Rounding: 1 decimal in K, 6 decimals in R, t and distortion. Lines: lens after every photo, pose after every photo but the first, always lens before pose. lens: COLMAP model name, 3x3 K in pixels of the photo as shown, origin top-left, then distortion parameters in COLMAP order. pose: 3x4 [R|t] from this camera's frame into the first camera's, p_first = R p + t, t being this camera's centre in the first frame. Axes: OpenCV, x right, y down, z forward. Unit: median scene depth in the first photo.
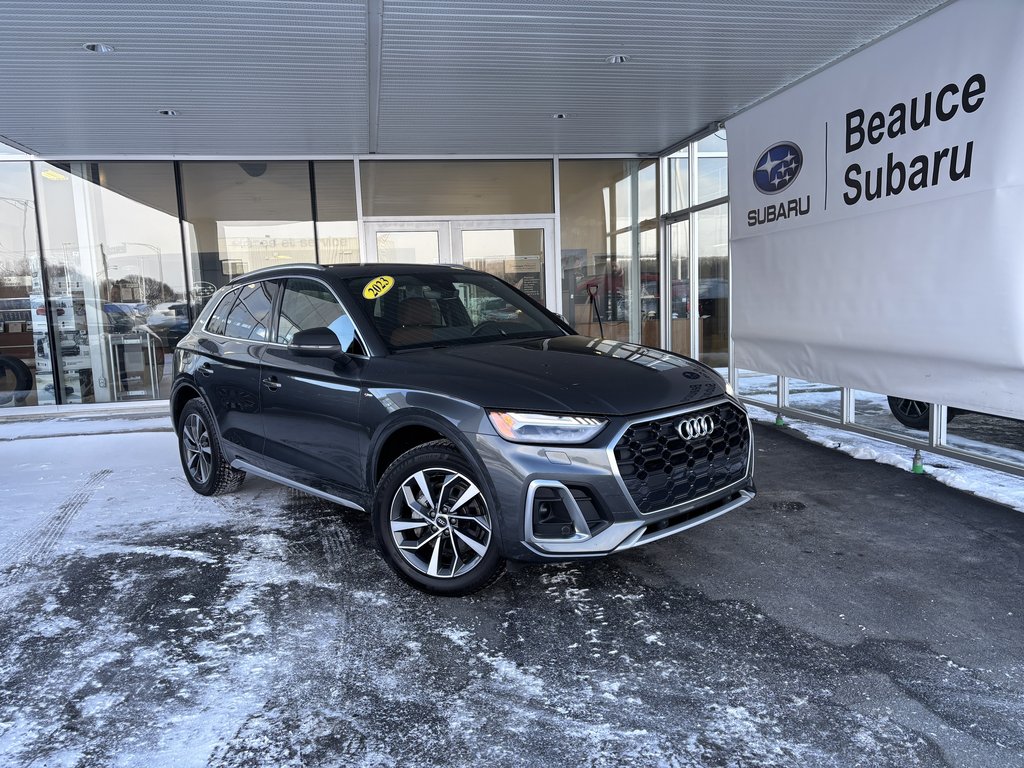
lens RADIAL K [[772.5, 0, 506.8], [0, 772.5, 384.7], [0, 0, 1]] dist [0.036721, -0.016582]
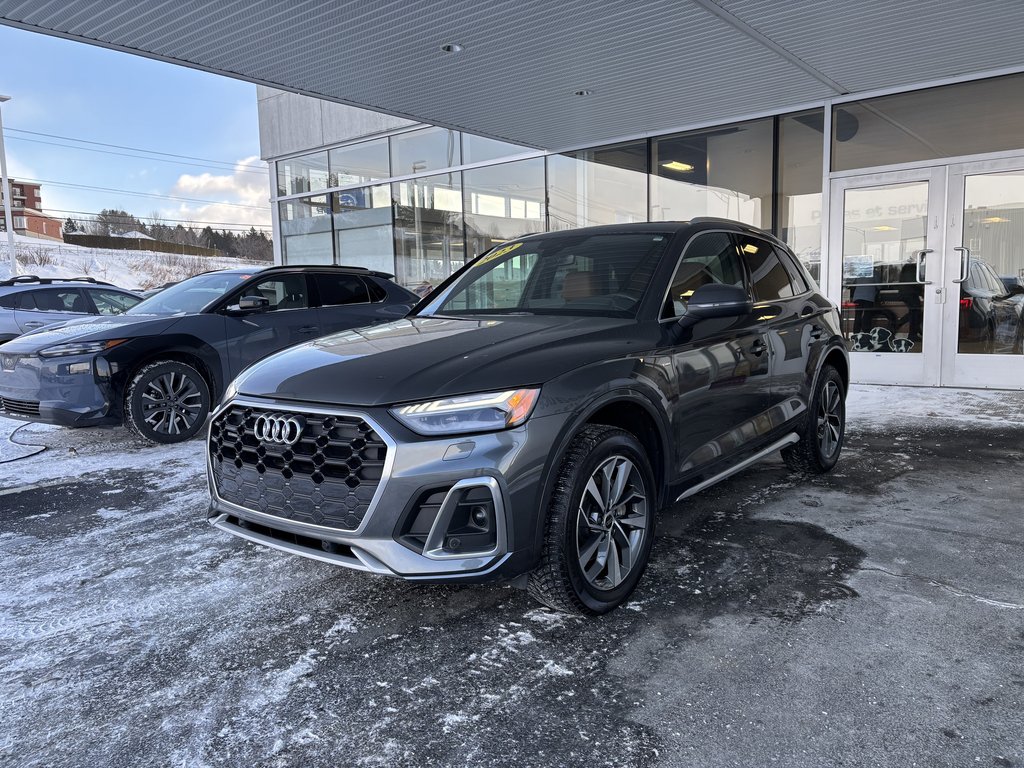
lens RADIAL K [[772.5, 0, 504.0], [0, 772.5, 387.2], [0, 0, 1]] dist [0.036721, -0.016582]
pose [[0.651325, 0.104863, -0.751518, 0.476442], [-0.084744, 0.994261, 0.065288, -0.020925], [0.754052, 0.021163, 0.656474, 0.360162]]
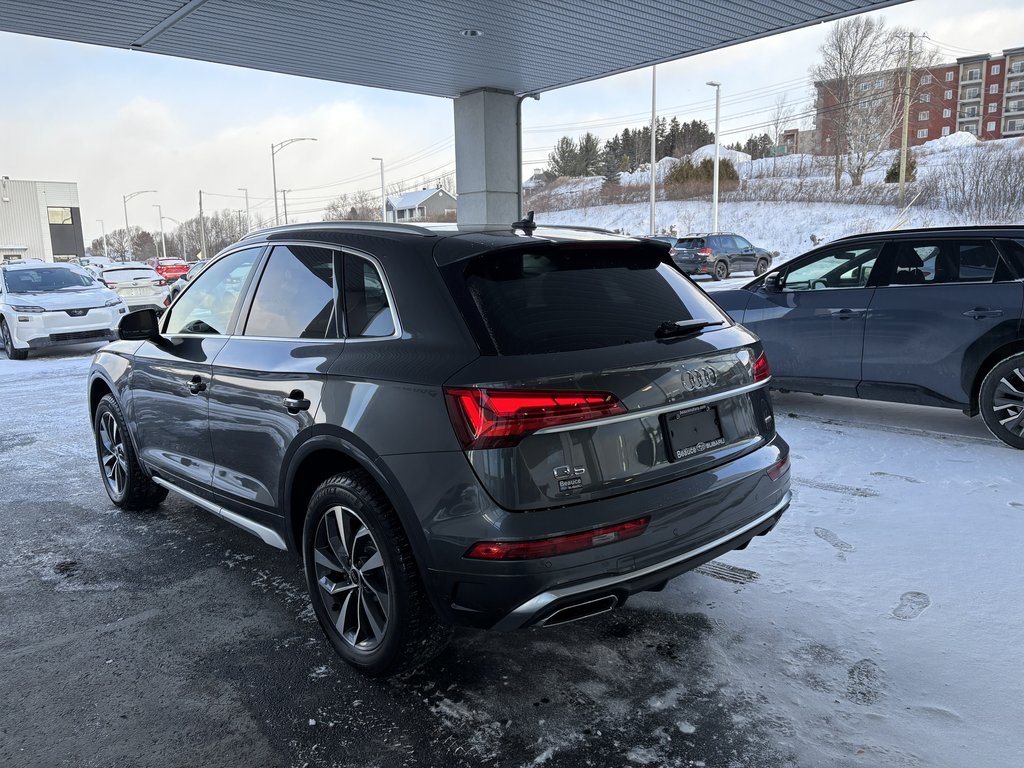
lens RADIAL K [[770.1, 0, 518.7], [0, 770.1, 384.2], [0, 0, 1]] dist [0.037837, -0.030814]
pose [[-0.847026, 0.139513, -0.512917, 0.135537], [-0.006646, 0.962087, 0.272663, -0.239358], [0.531511, 0.234362, -0.813985, 1.902053]]
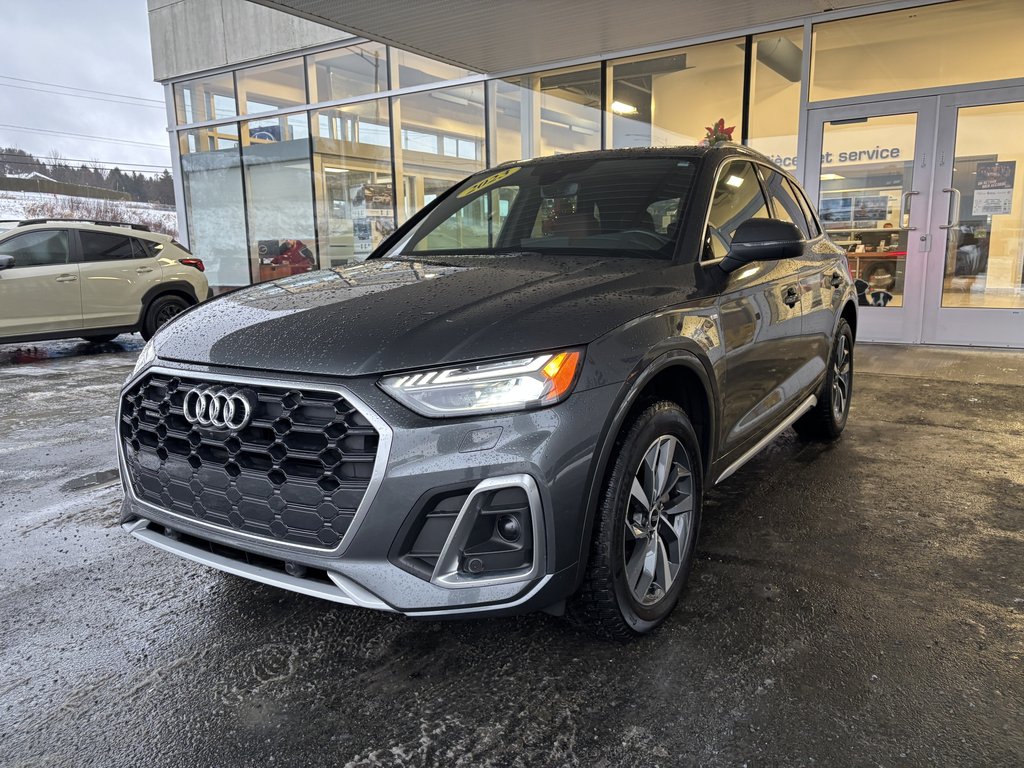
lens RADIAL K [[772.5, 0, 510.0], [0, 772.5, 390.2], [0, 0, 1]] dist [0.036721, -0.016582]
pose [[0.720996, 0.146944, -0.677179, 0.329535], [-0.086832, 0.988713, 0.122095, -0.012198], [0.687477, -0.029230, 0.725618, 0.418659]]
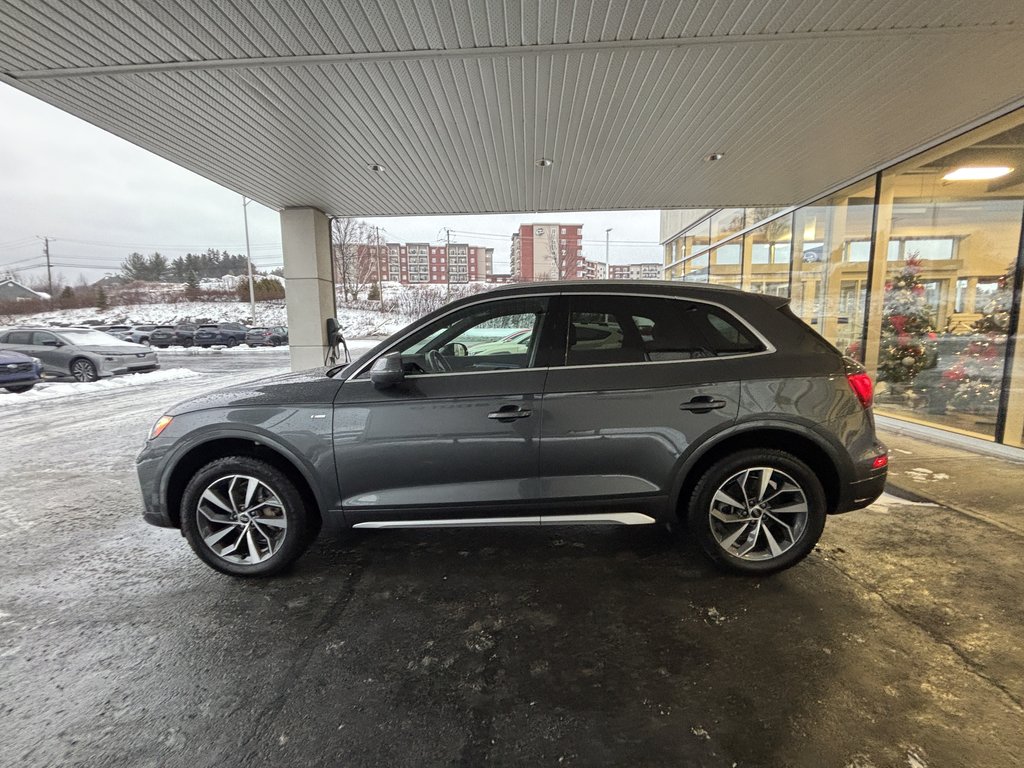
lens RADIAL K [[416.3, 0, 506.3], [0, 416.3, 385.3], [0, 0, 1]] dist [-0.001317, -0.000475]
pose [[-0.220924, 0.163513, -0.961486, 0.424042], [-0.083975, 0.978995, 0.185786, -0.154239], [0.971669, 0.121785, -0.202553, 1.280215]]
